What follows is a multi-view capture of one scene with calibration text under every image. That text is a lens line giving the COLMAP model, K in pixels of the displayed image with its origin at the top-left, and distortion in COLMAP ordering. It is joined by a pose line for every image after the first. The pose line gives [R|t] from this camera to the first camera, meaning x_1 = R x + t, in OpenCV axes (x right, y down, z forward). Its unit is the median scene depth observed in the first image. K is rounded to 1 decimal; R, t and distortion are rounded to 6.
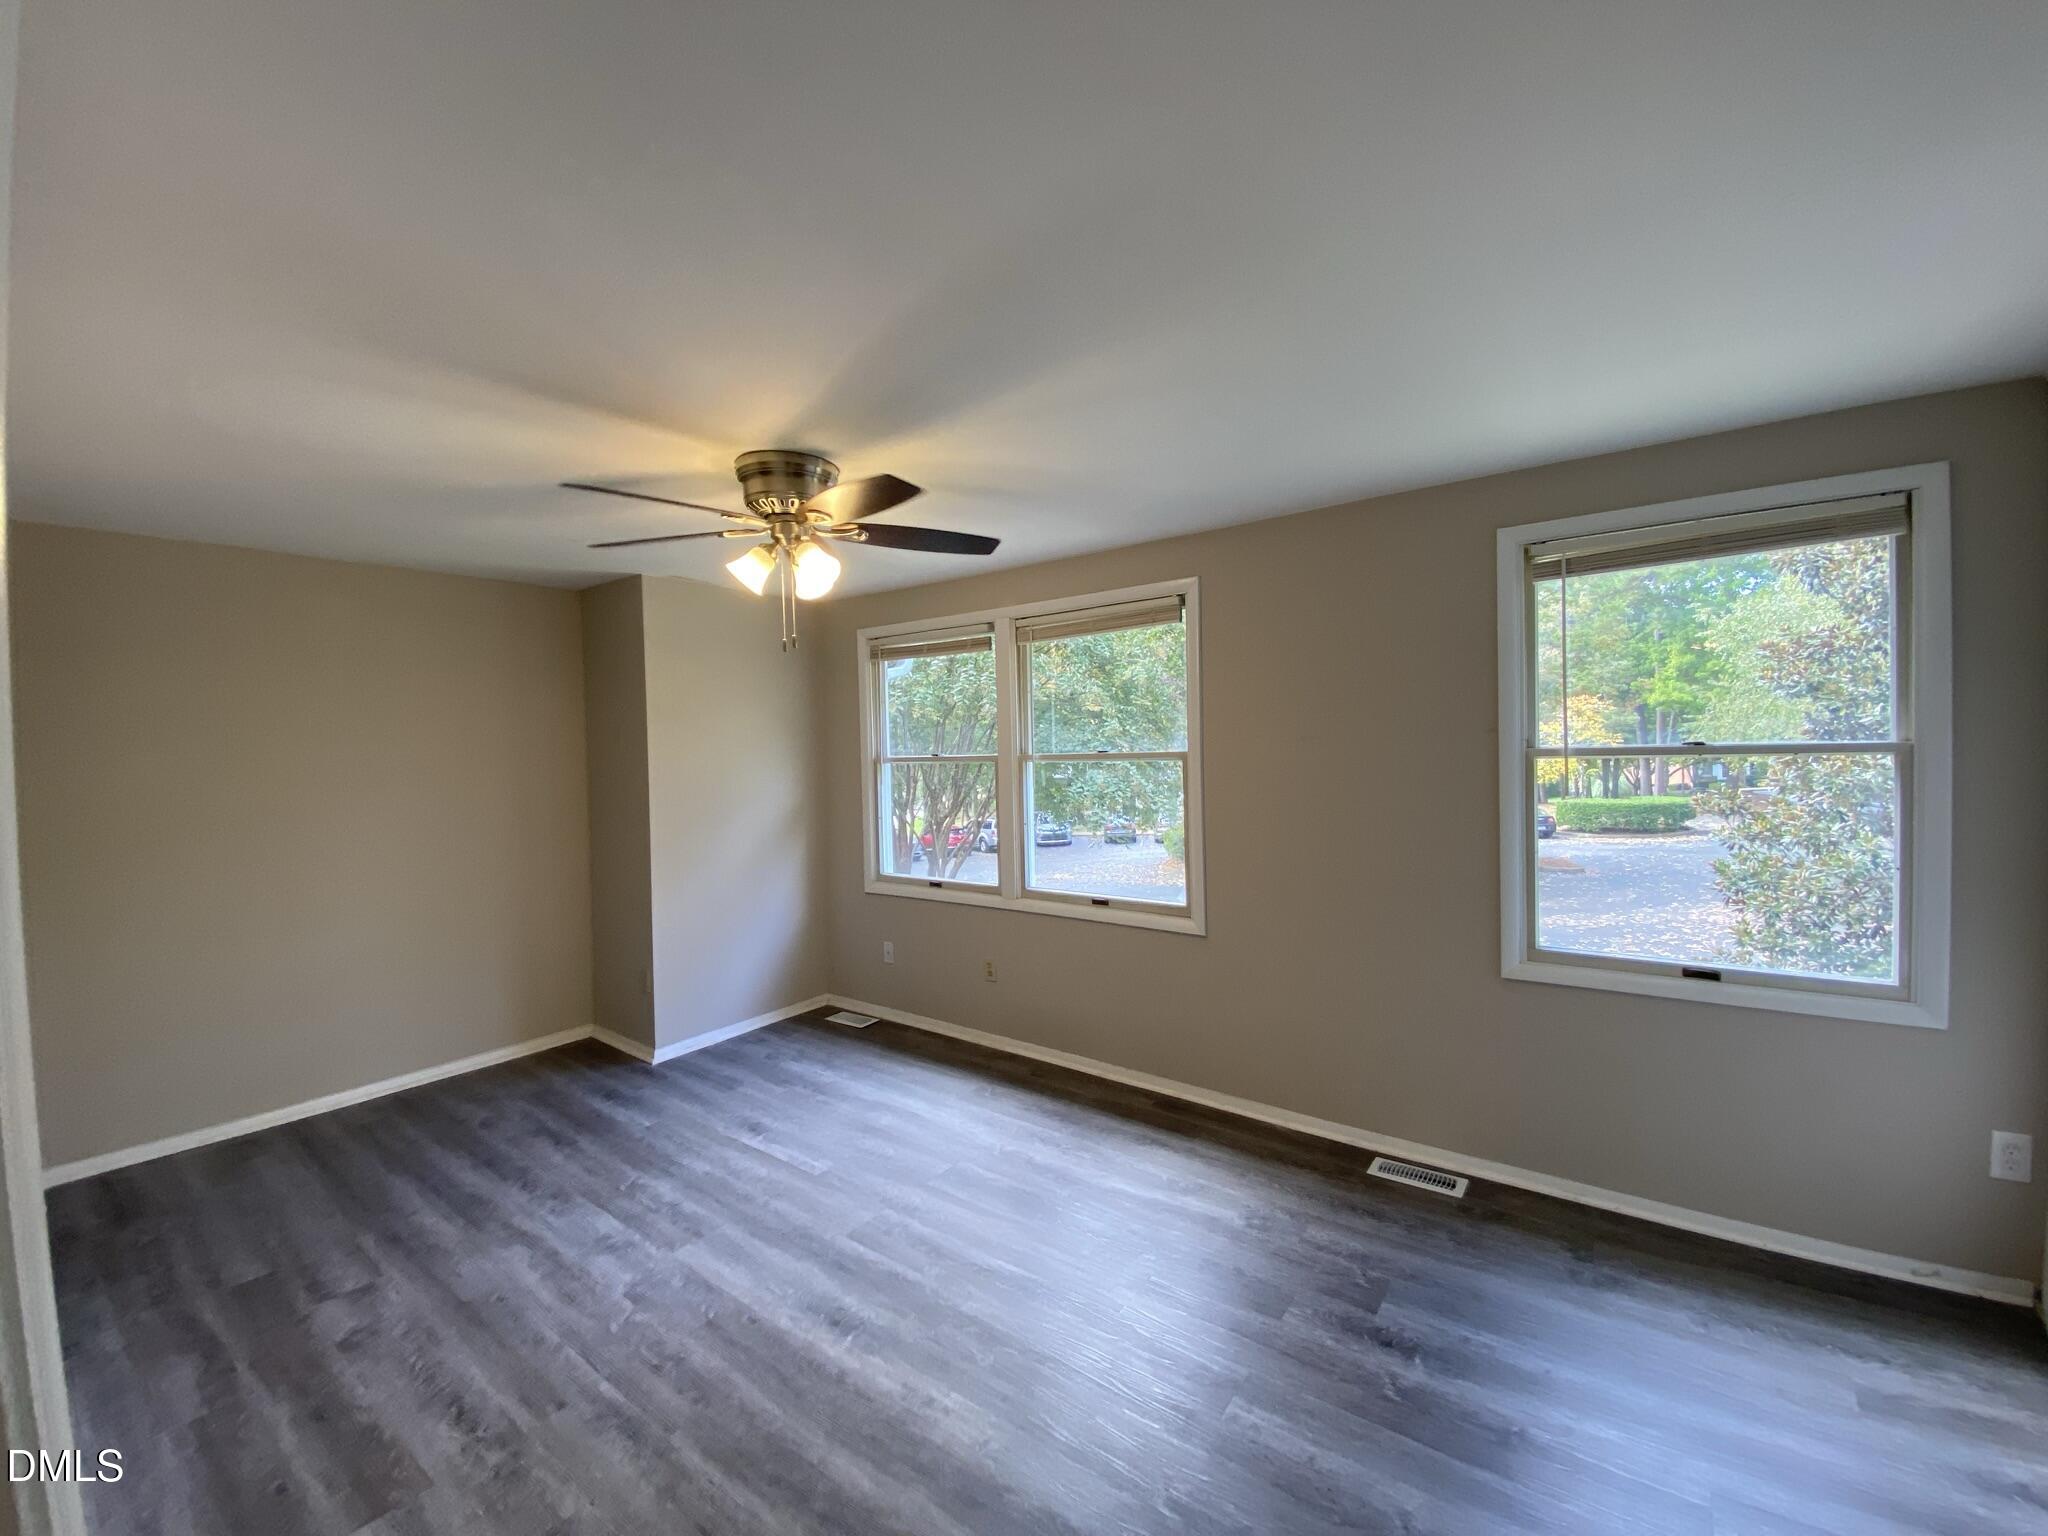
lens RADIAL K [[838.0, 0, 1031.1], [0, 838.0, 751.6], [0, 0, 1]] dist [-0.033104, -0.003424]
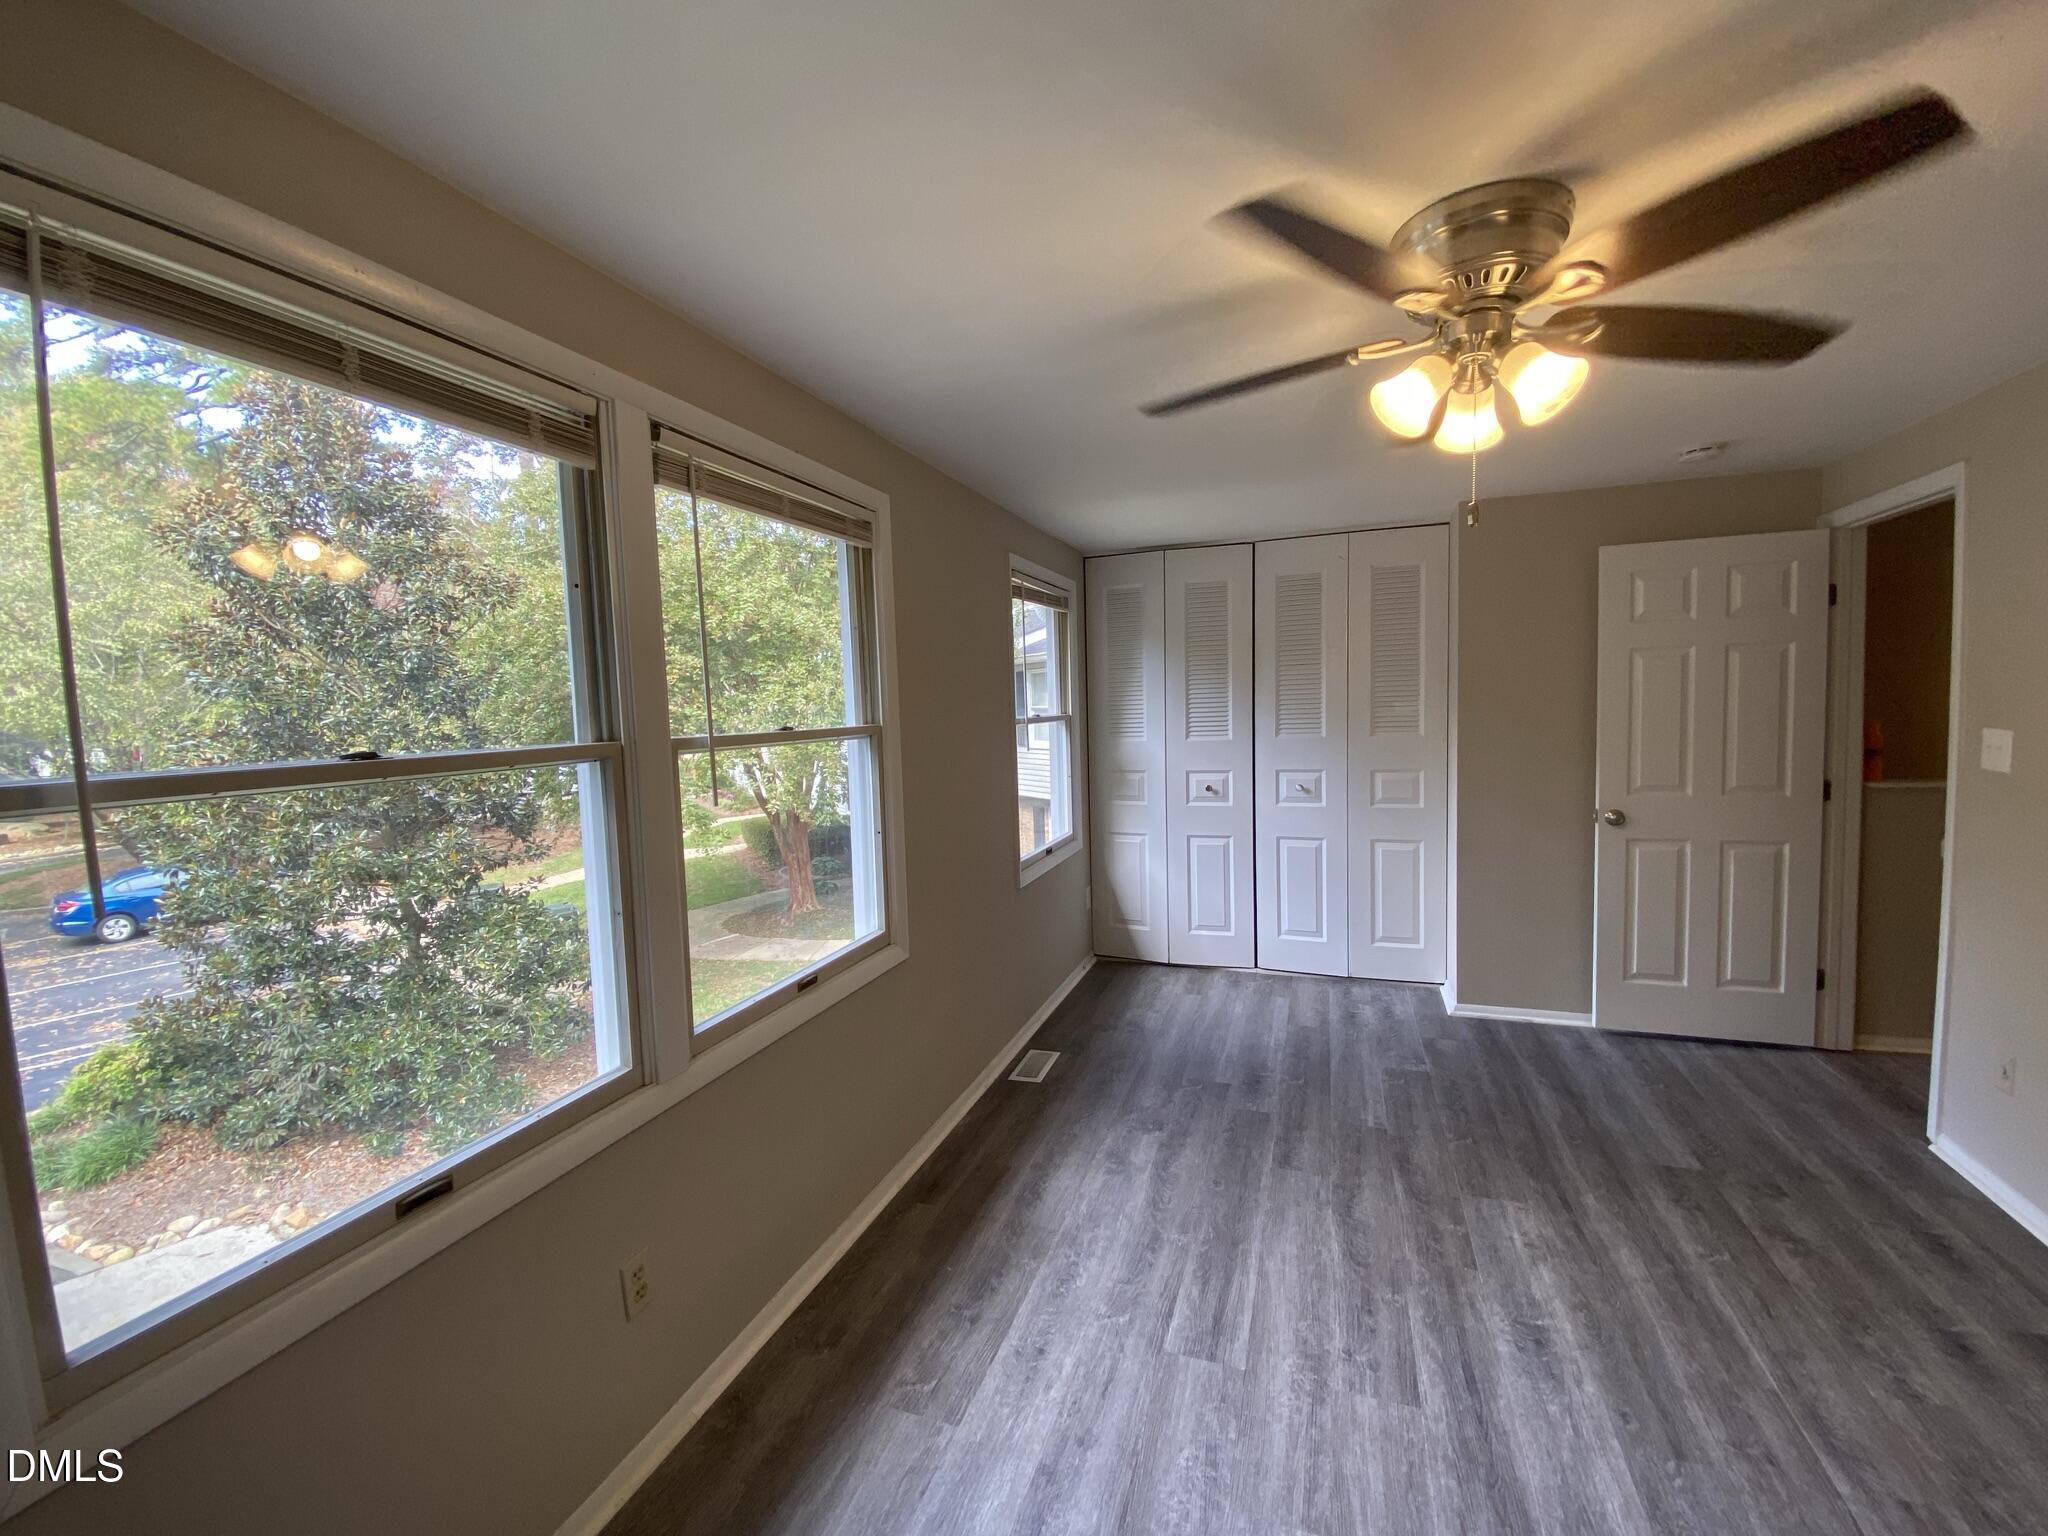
lens RADIAL K [[838.0, 0, 1027.1], [0, 838.0, 758.7], [0, 0, 1]] dist [-0.033104, -0.003424]
pose [[-0.279332, -0.043372, 0.959215, -0.742770], [0.055885, 0.996552, 0.061334, -0.008310], [-0.958567, 0.070739, -0.275945, 1.438589]]
